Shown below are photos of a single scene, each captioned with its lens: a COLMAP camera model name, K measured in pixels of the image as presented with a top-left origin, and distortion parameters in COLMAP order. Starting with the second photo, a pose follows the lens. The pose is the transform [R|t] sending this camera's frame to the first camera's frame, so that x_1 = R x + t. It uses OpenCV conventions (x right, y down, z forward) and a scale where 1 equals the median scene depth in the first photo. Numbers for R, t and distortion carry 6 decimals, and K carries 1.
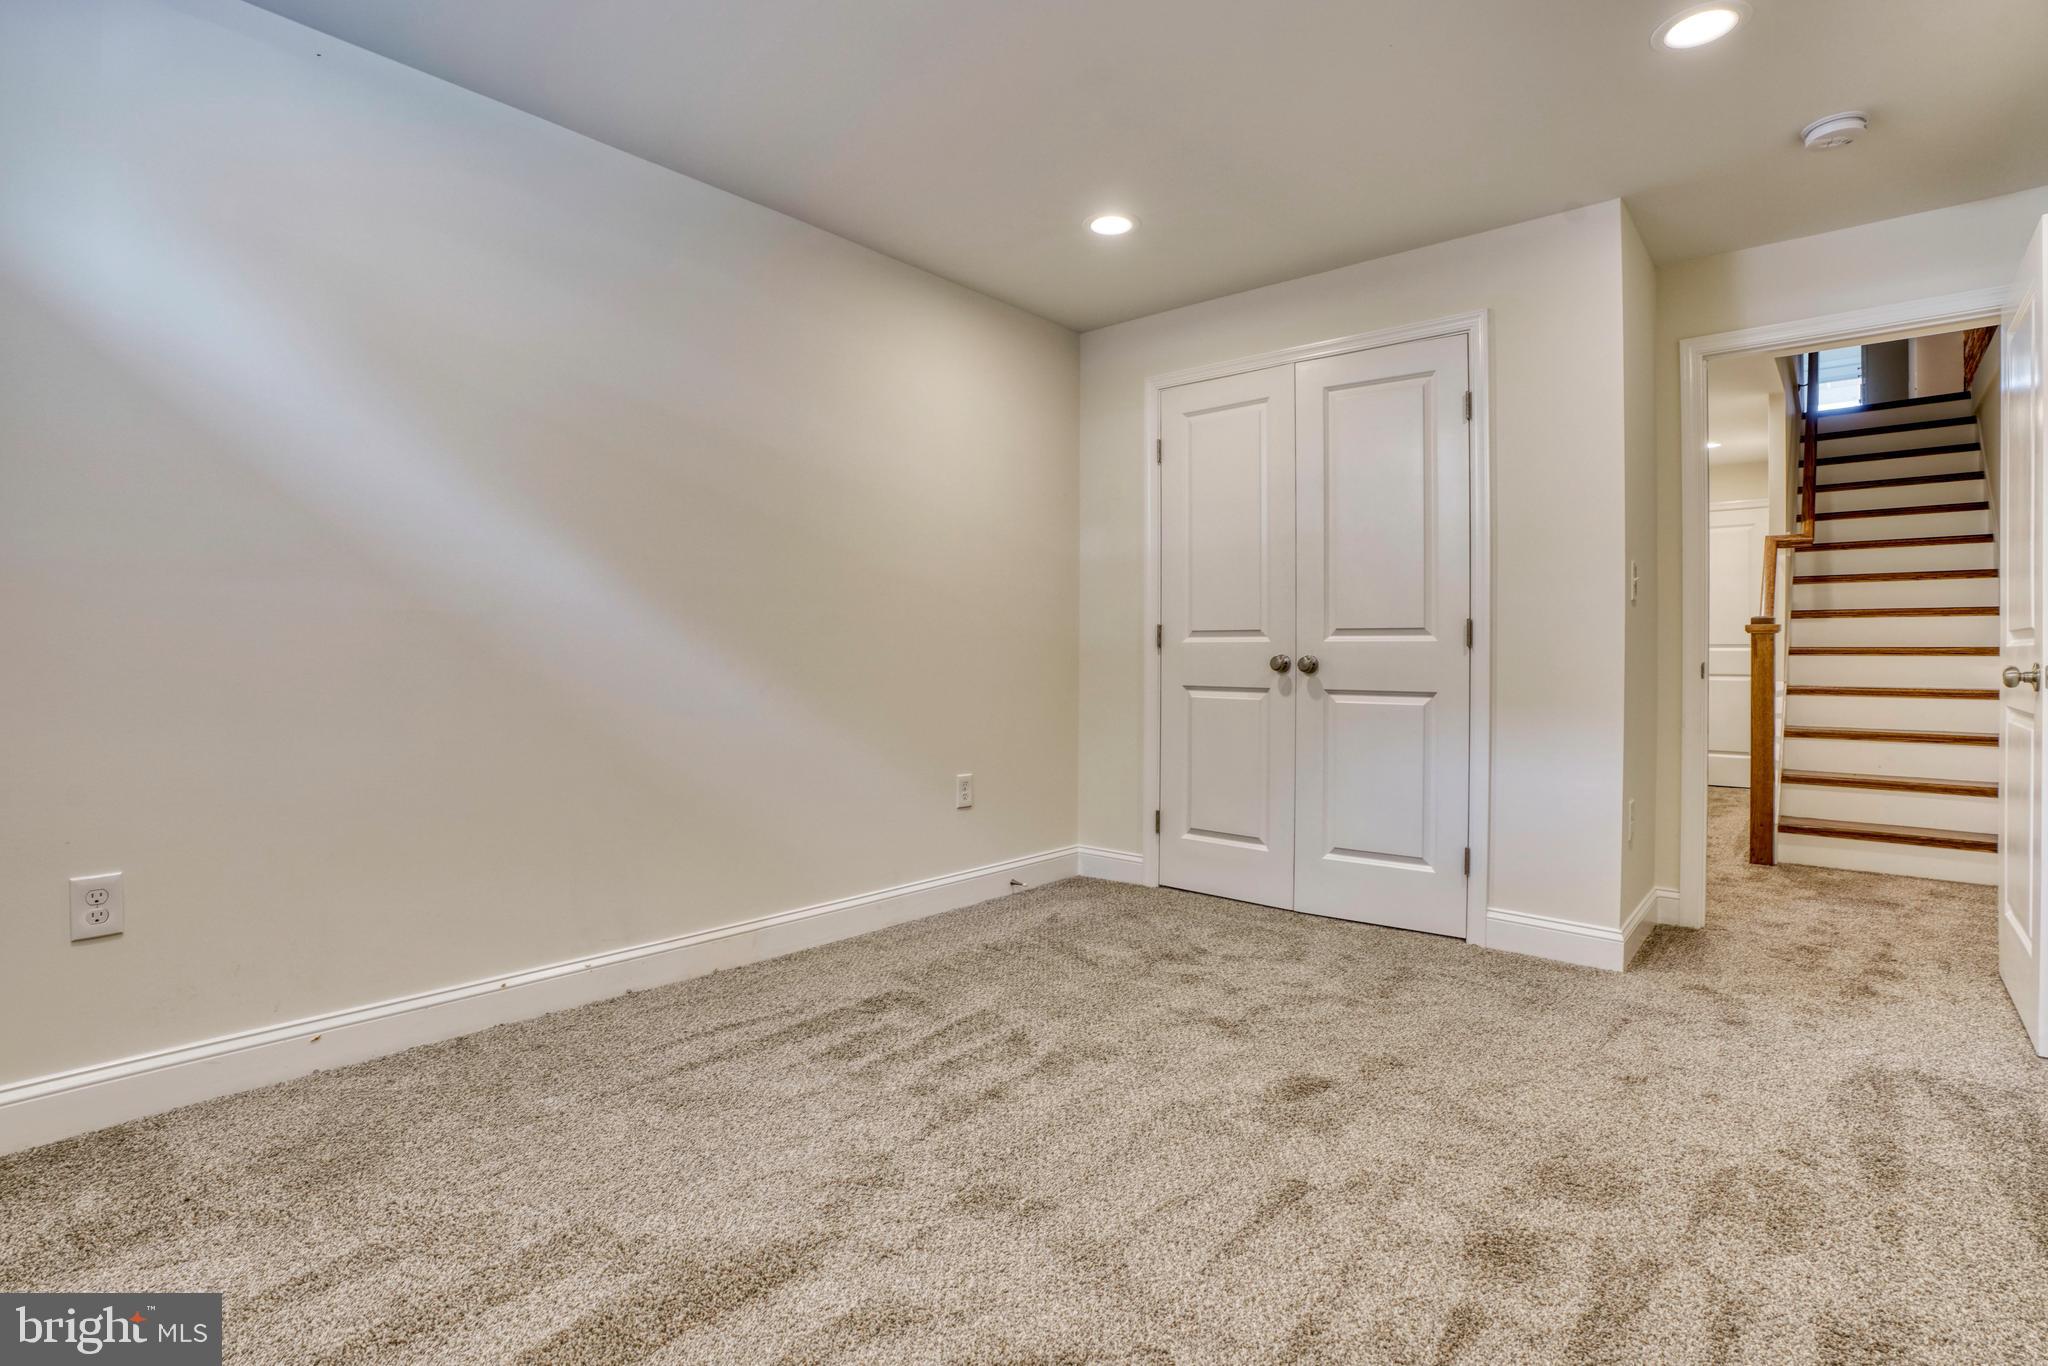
lens RADIAL K [[1002.8, 0, 1021.4], [0, 1002.8, 656.6], [0, 0, 1]] dist [-0.001041, 0.000119]
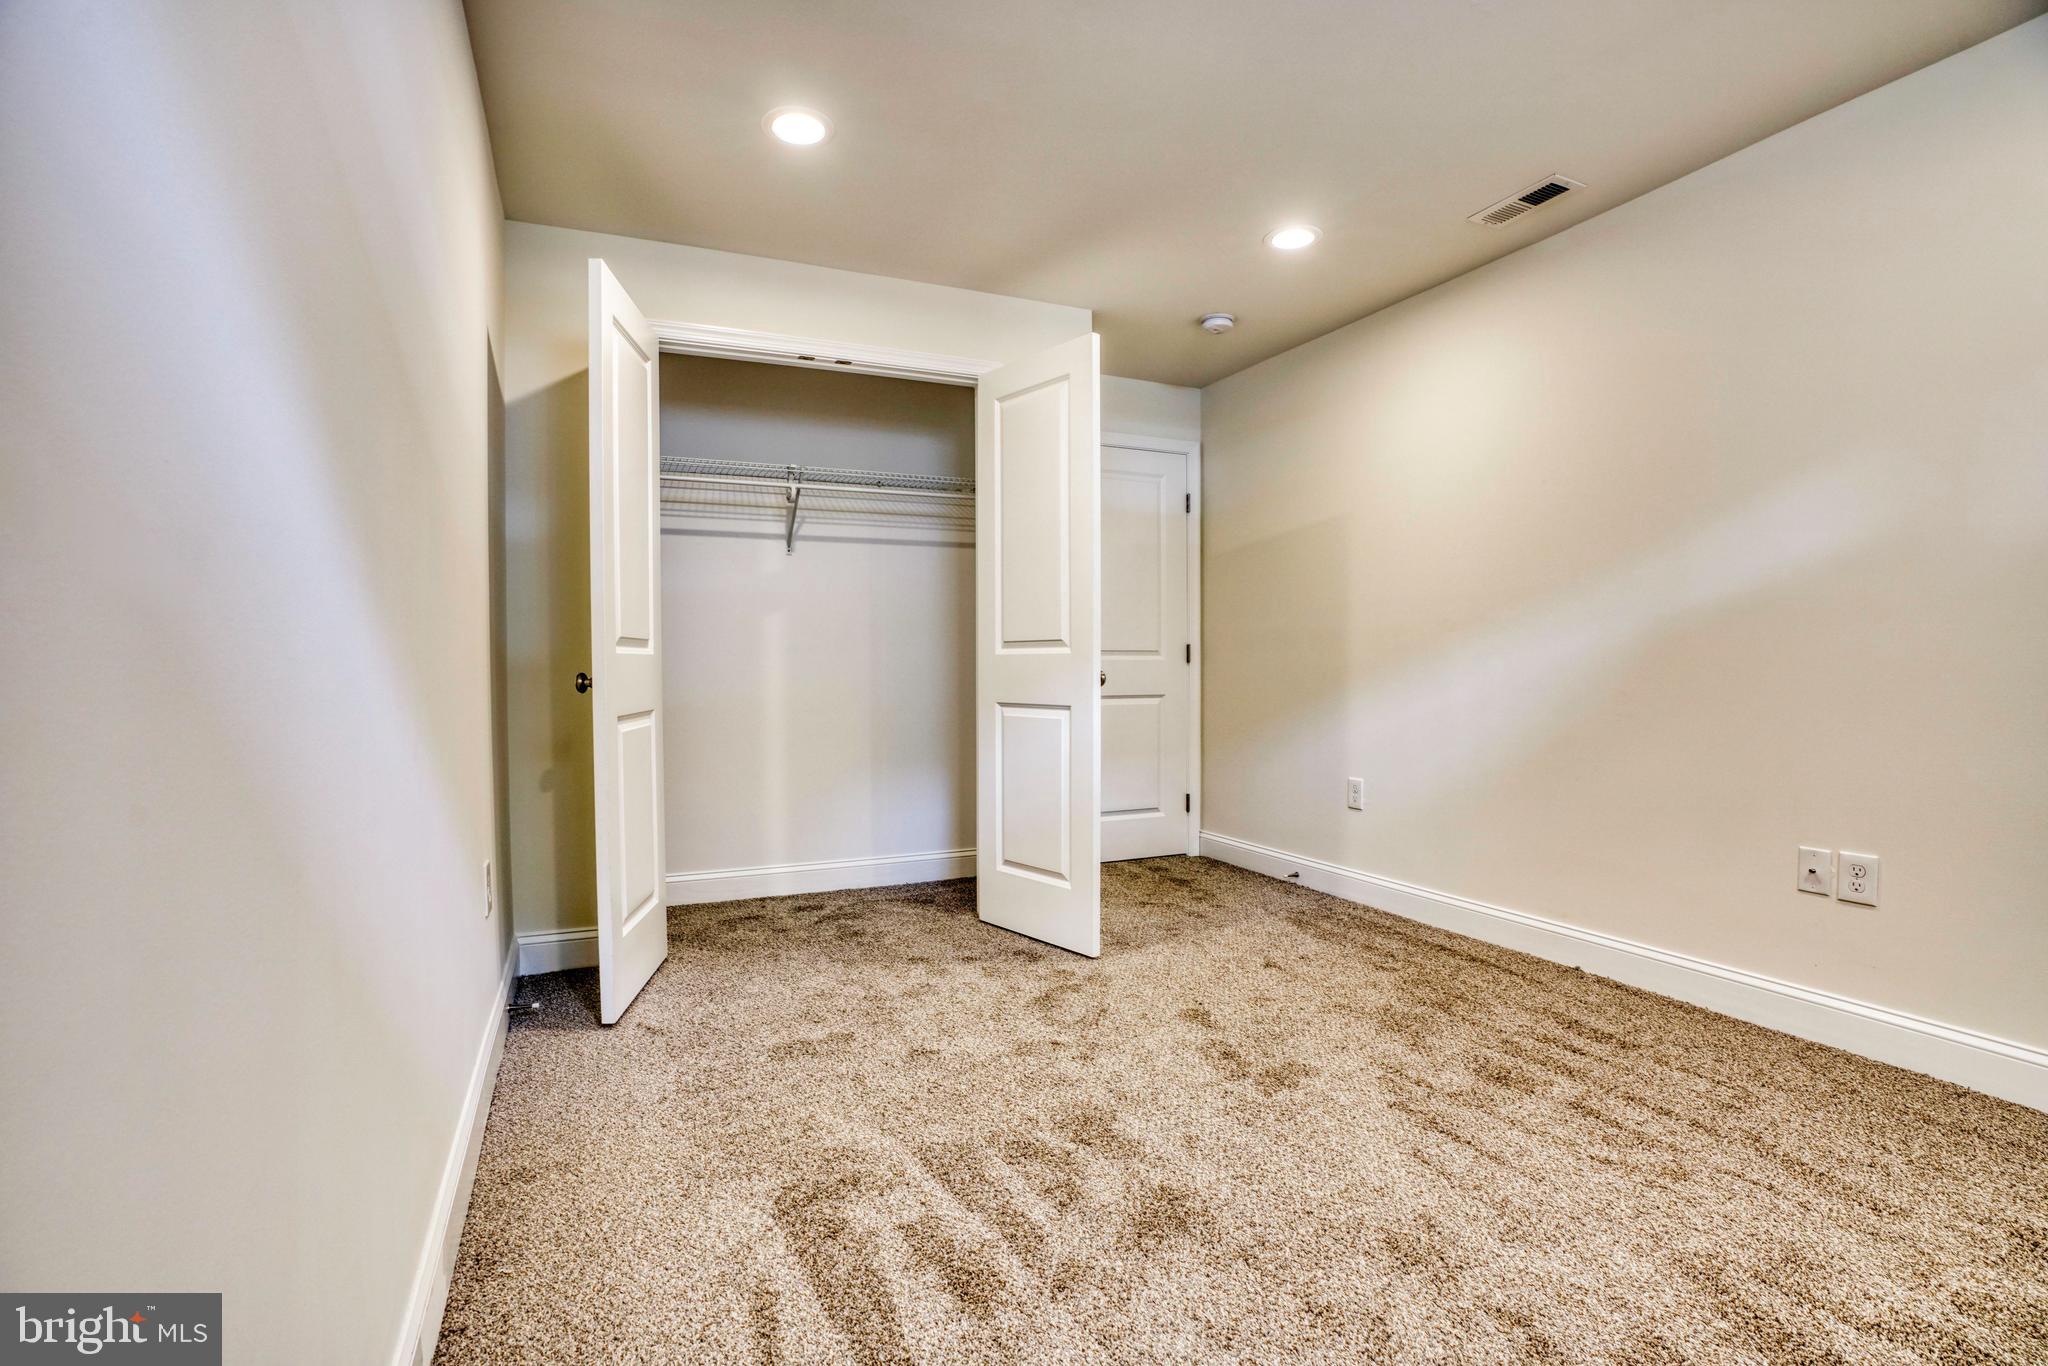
lens RADIAL K [[948.5, 0, 1011.6], [0, 948.5, 689.1], [0, 0, 1]] dist [-0.035608, -0.000048]
pose [[0.434540, -0.032292, 0.900074, -0.681800], [0.008653, 0.999461, 0.031680, -0.013808], [-0.900611, -0.005978, 0.434585, 0.684020]]
